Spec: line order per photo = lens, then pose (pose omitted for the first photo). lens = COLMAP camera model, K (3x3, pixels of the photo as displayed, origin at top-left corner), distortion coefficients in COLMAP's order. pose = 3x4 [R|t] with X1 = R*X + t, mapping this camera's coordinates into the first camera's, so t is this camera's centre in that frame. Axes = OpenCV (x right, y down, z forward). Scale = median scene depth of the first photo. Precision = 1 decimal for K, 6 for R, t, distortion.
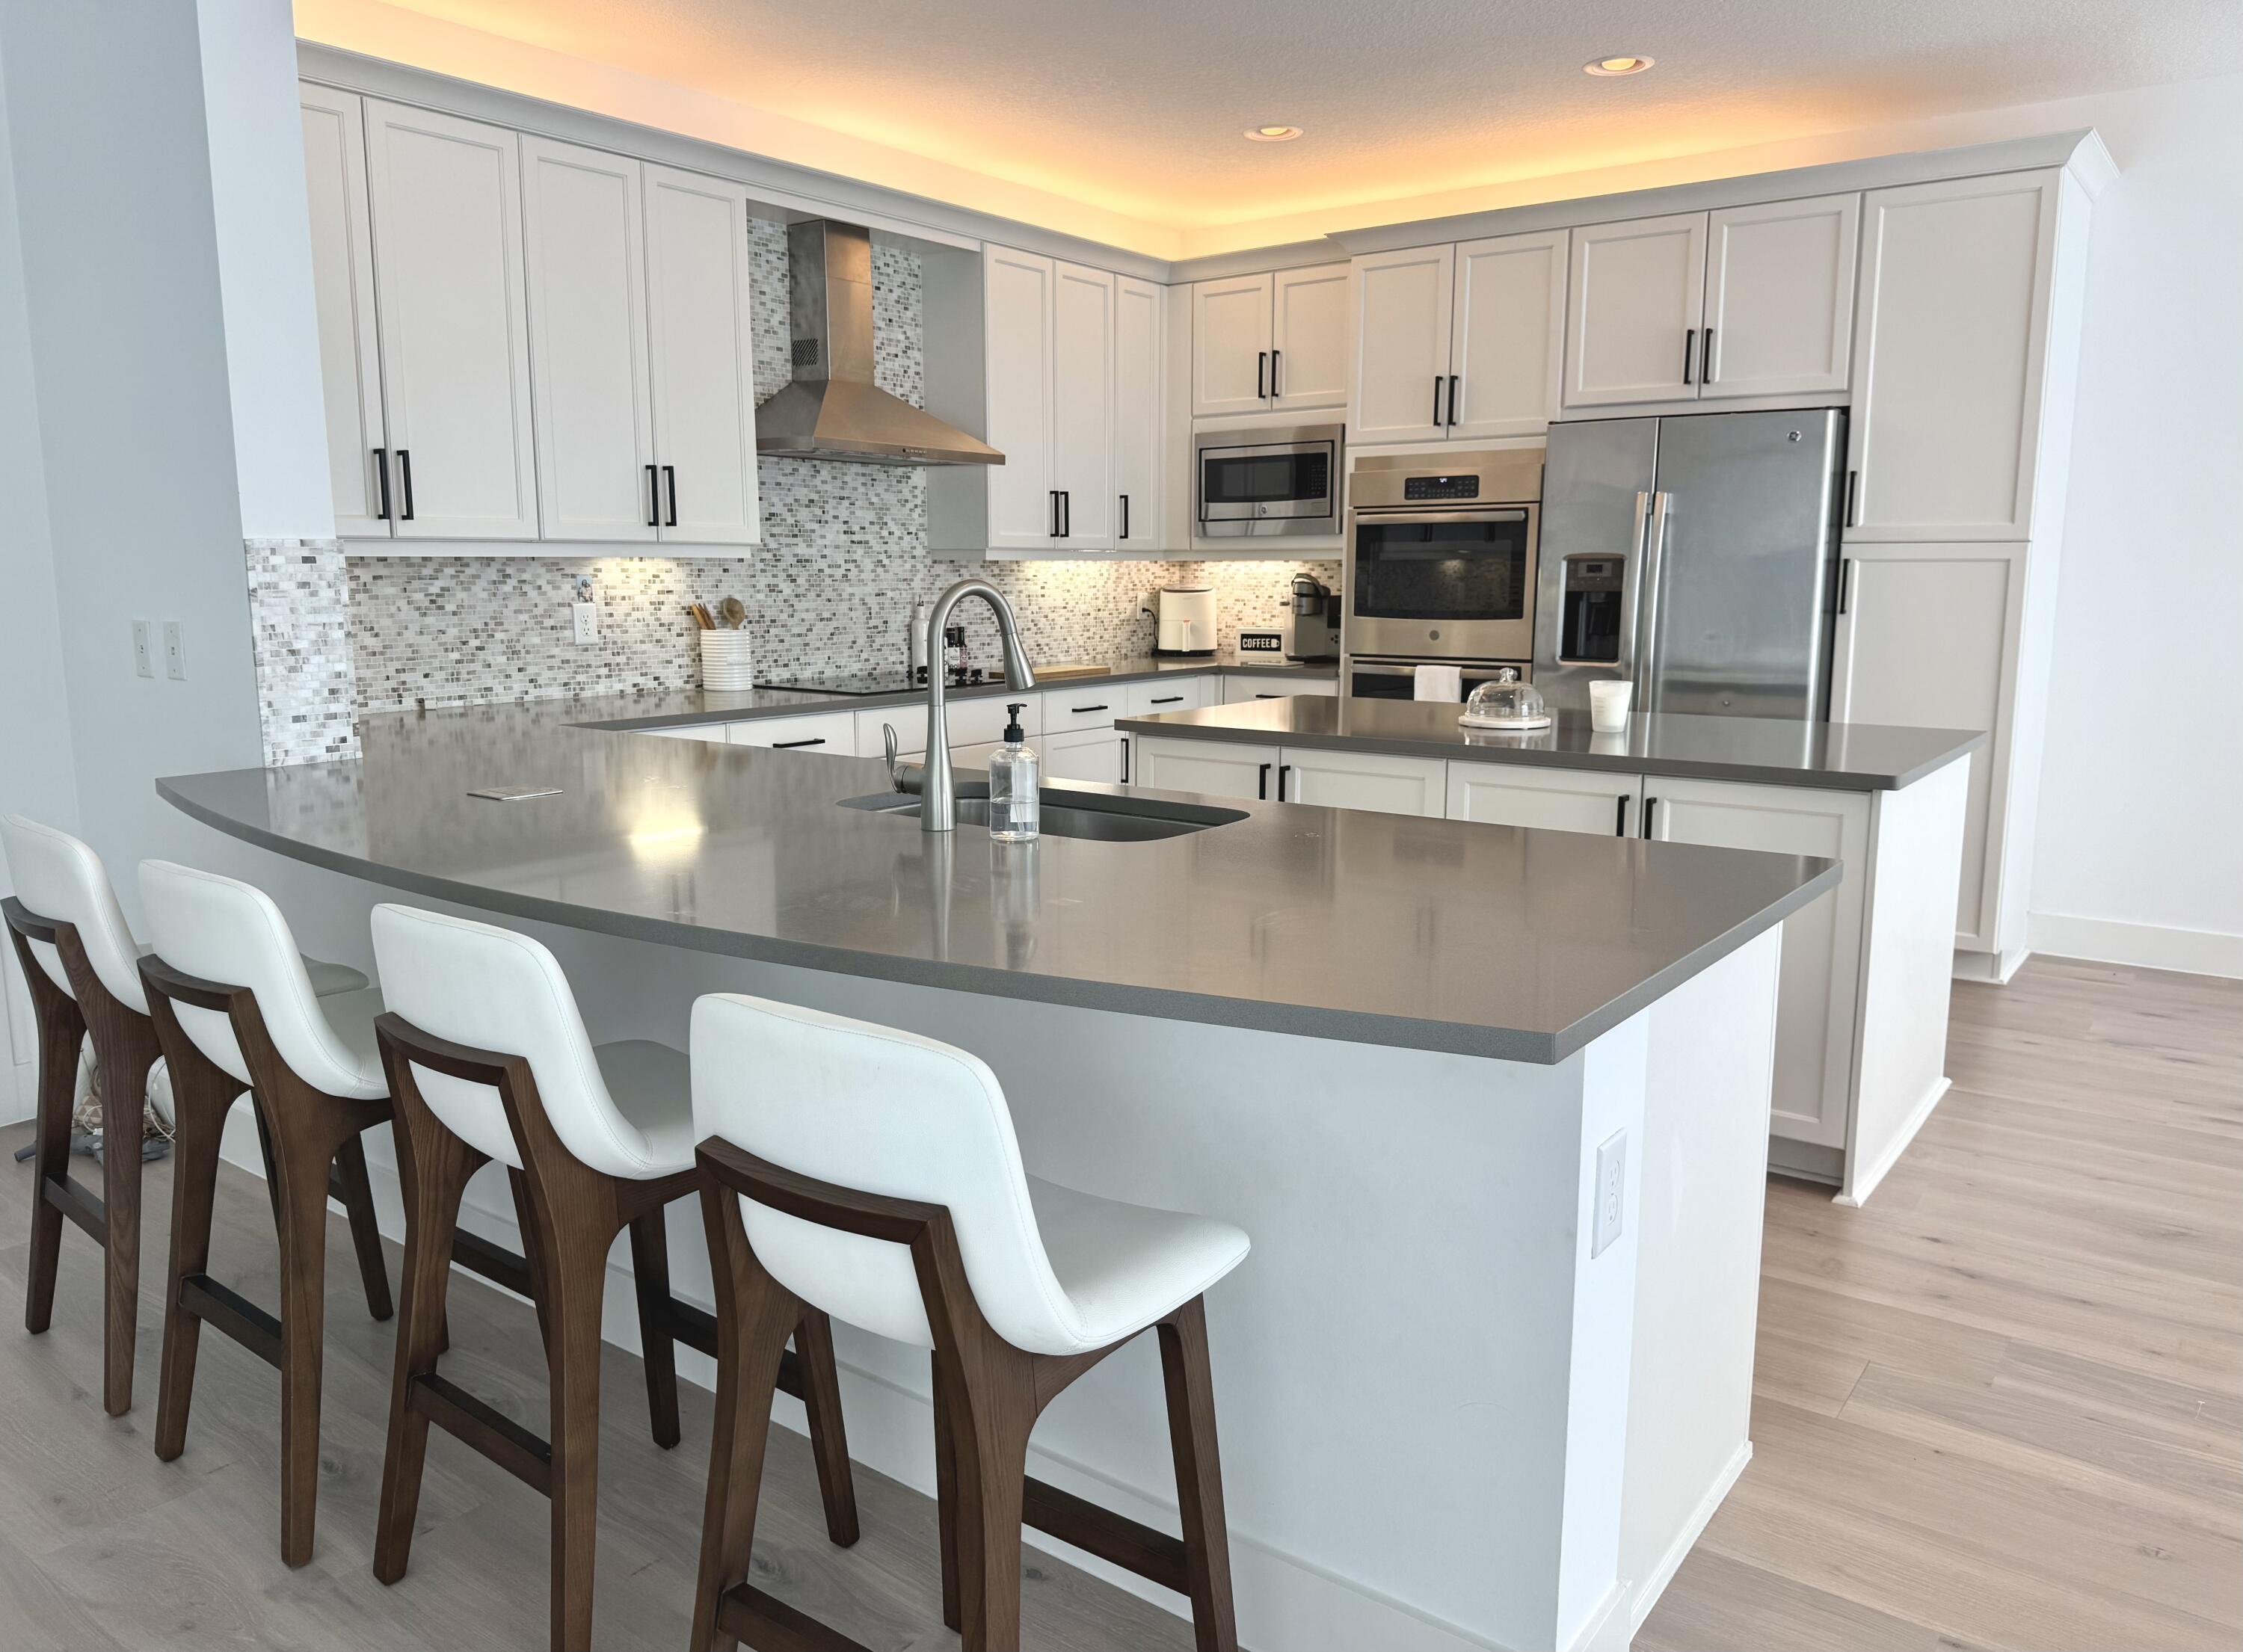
lens RADIAL K [[1585.7, 0, 1146.6], [0, 1585.7, 819.4], [0, 0, 1]] dist [0.110506, -0.053949]
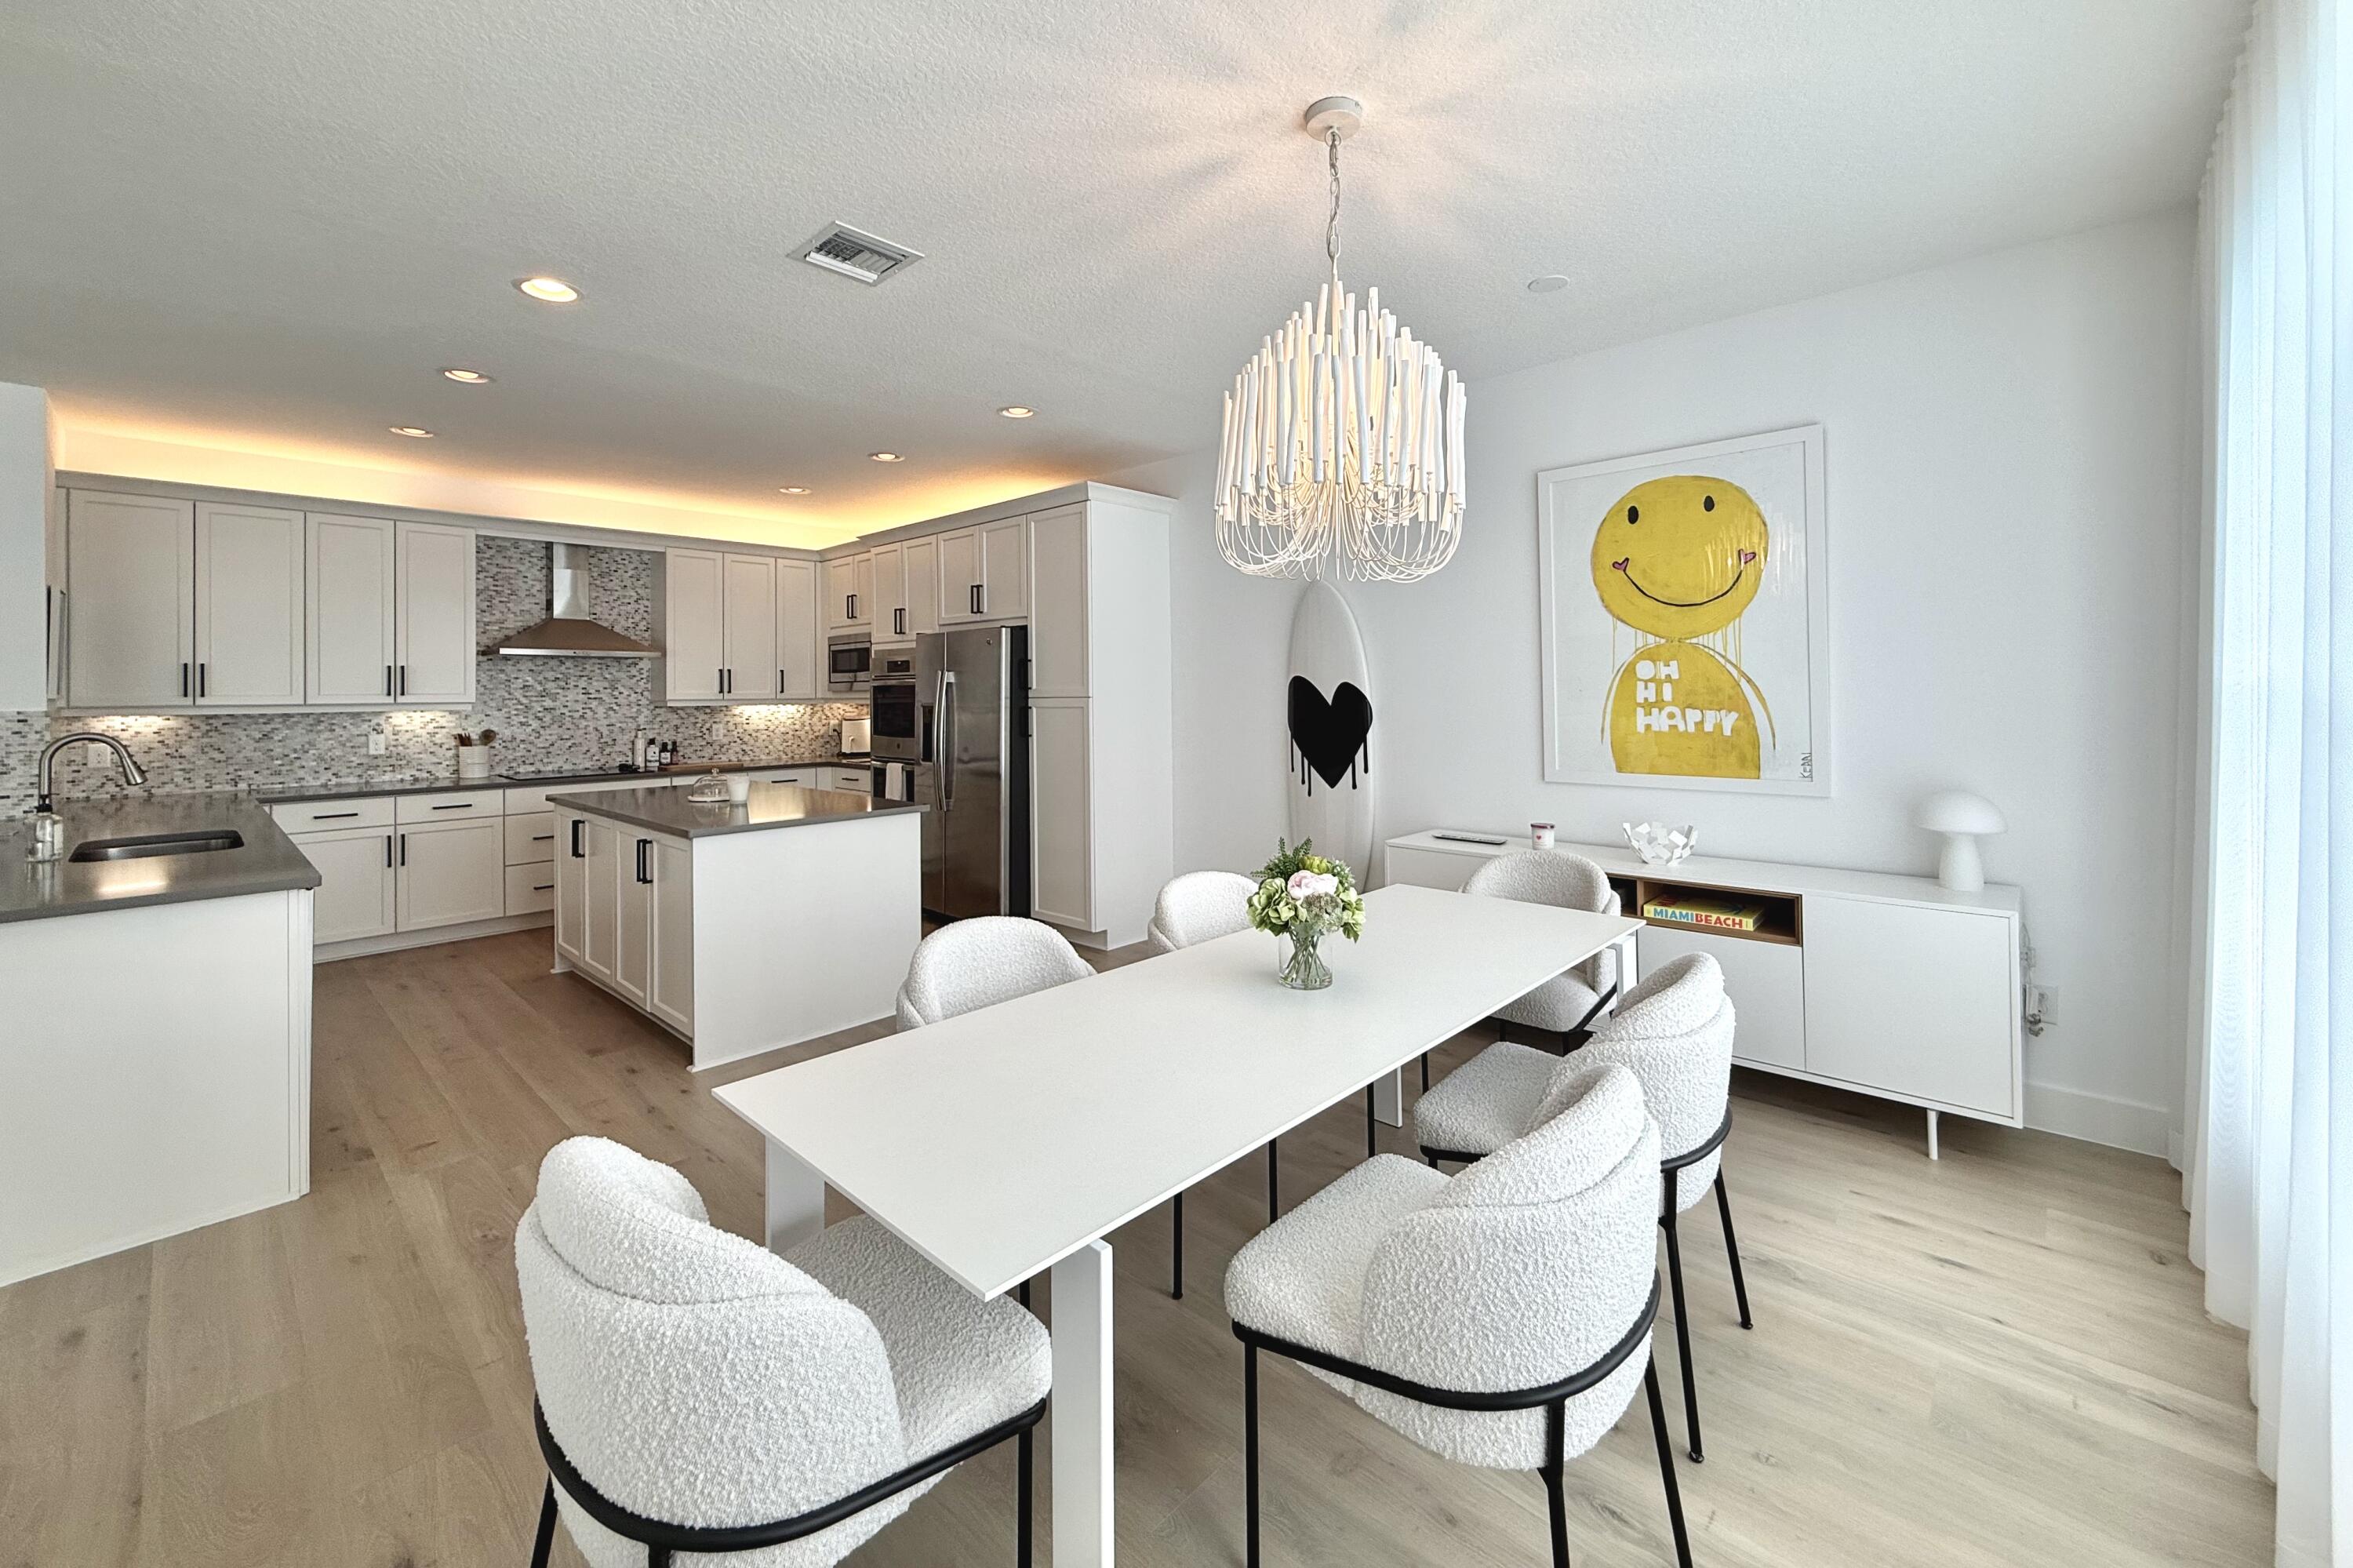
lens RADIAL K [[931.3, 0, 1174.6], [0, 931.3, 684.1], [0, 0, 1]] dist [-0.008305, 0.001435]
pose [[0.994925, -0.011052, -0.100012, 0.645463], [-0.006119, 0.985465, -0.169771, -0.008556], [0.100435, 0.169521, 0.980396, -0.012650]]
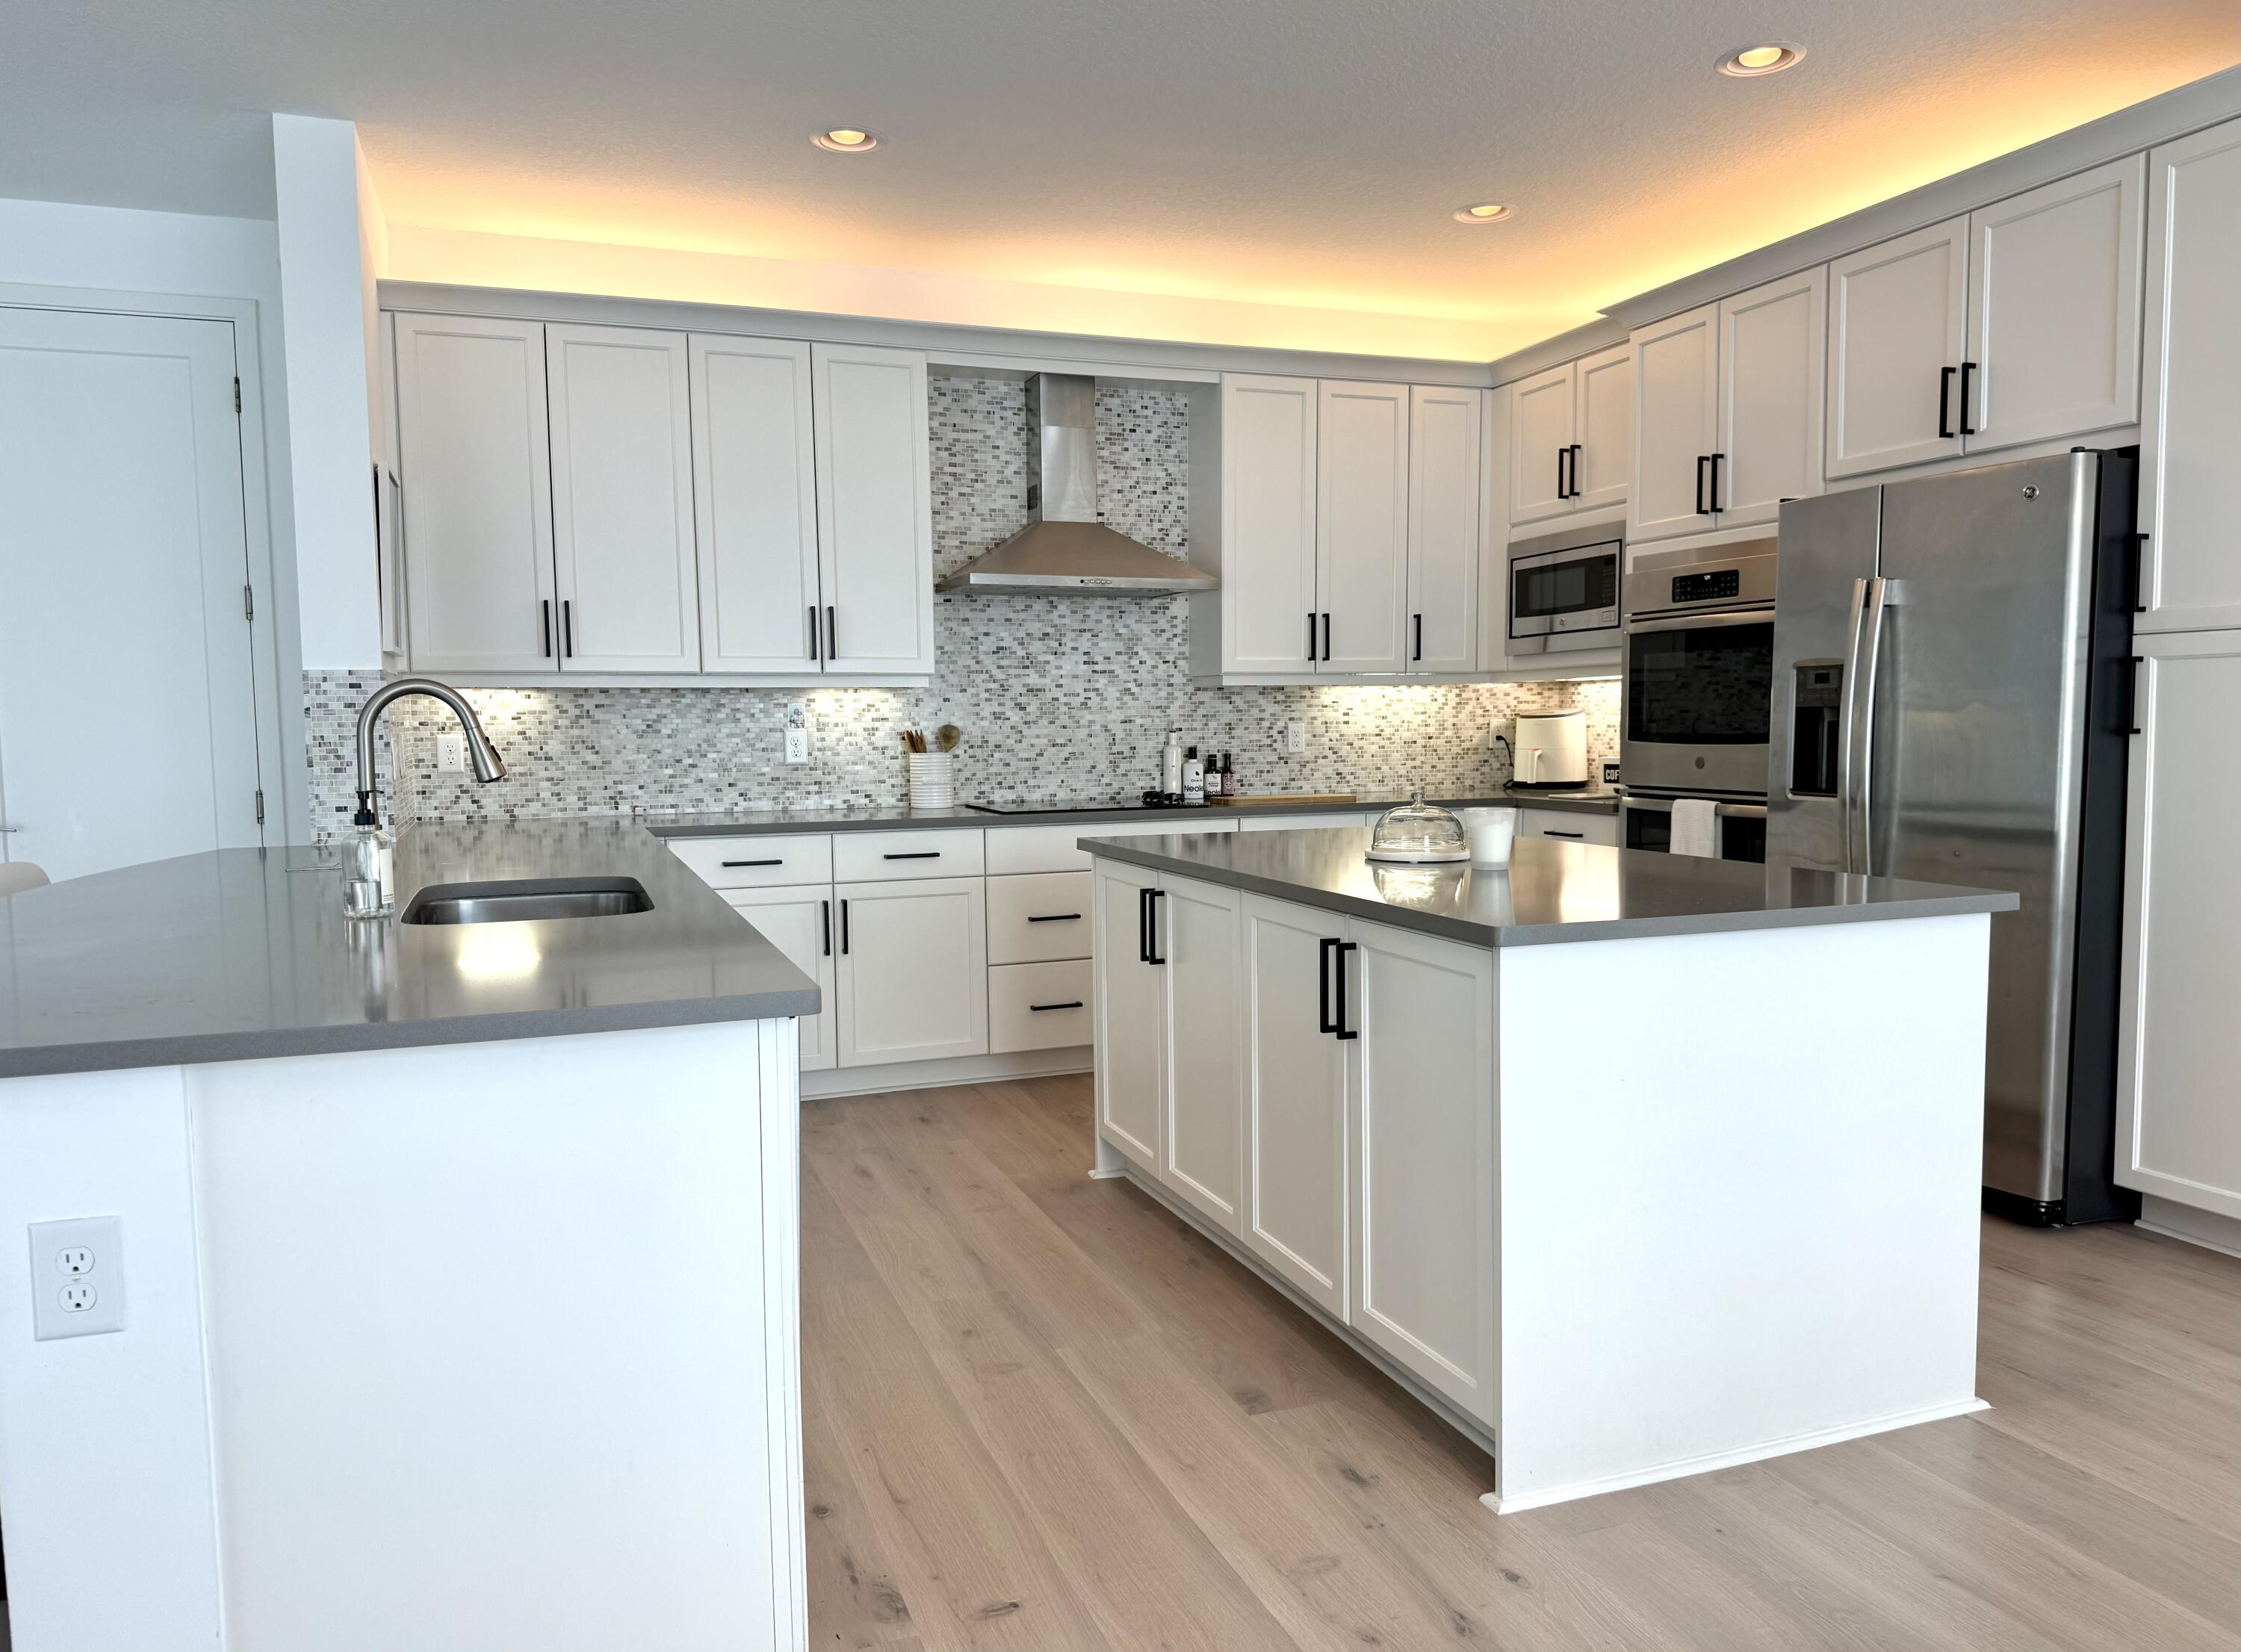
lens RADIAL K [[1584.2, 0, 1125.5], [0, 1584.2, 842.6], [0, 0, 1]] dist [0.110506, -0.053949]
pose [[0.841363, 0.033409, -0.539436, 0.412302], [-0.075218, 0.995613, -0.055656, -0.006969], [0.535210, 0.087403, 0.840185, 0.159768]]
